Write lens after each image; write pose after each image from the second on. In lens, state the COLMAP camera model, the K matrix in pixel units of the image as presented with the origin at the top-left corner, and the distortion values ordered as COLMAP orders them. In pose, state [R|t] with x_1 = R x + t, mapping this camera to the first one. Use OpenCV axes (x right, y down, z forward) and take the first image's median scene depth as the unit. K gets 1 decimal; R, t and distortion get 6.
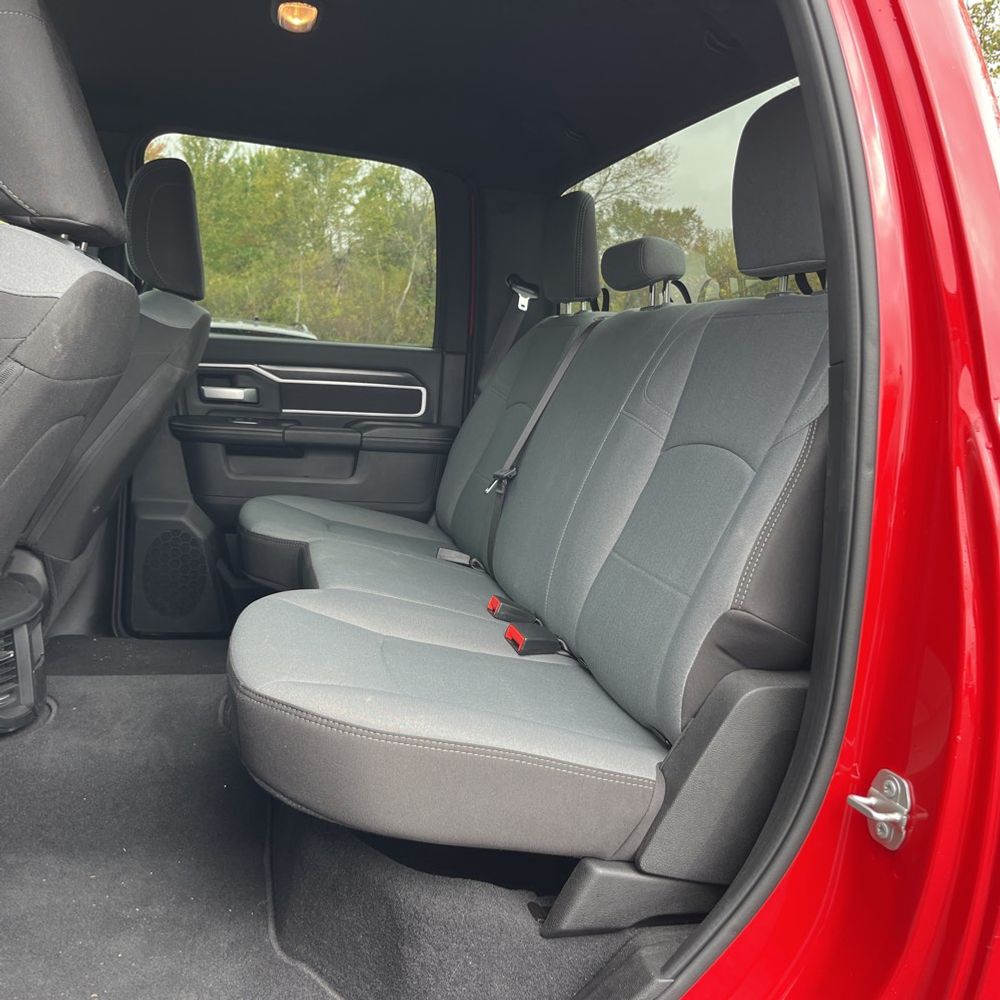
lens RADIAL K [[1013.9, 0, 502.0], [0, 1013.9, 500.4], [0, 0, 1]] dist [0.019603, 0.000000]
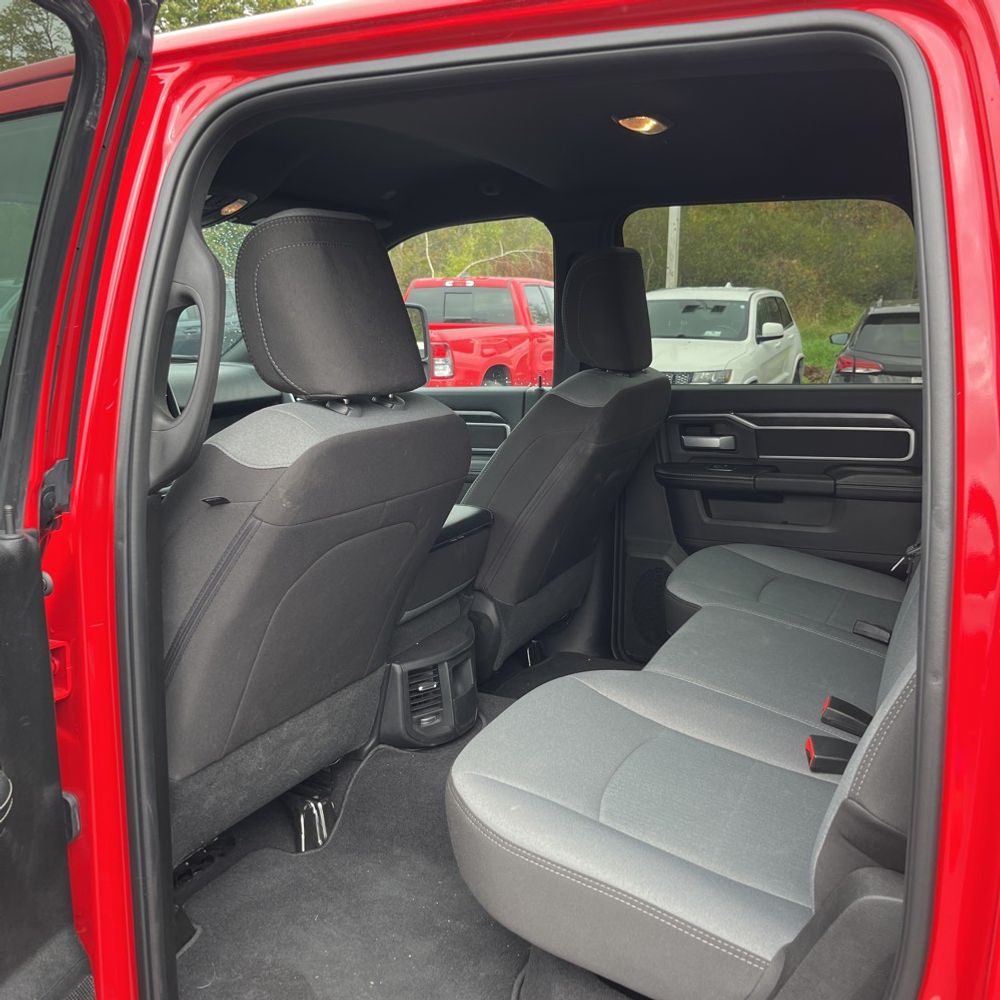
lens RADIAL K [[1013.9, 0, 483.3], [0, 1013.9, 507.0], [0, 0, 1]] dist [0.019603, 0.000000]
pose [[0.763016, 0.034961, -0.645433, 0.246330], [-0.014165, 0.999201, 0.037377, -0.078773], [0.646224, -0.019376, 0.762901, 0.056895]]
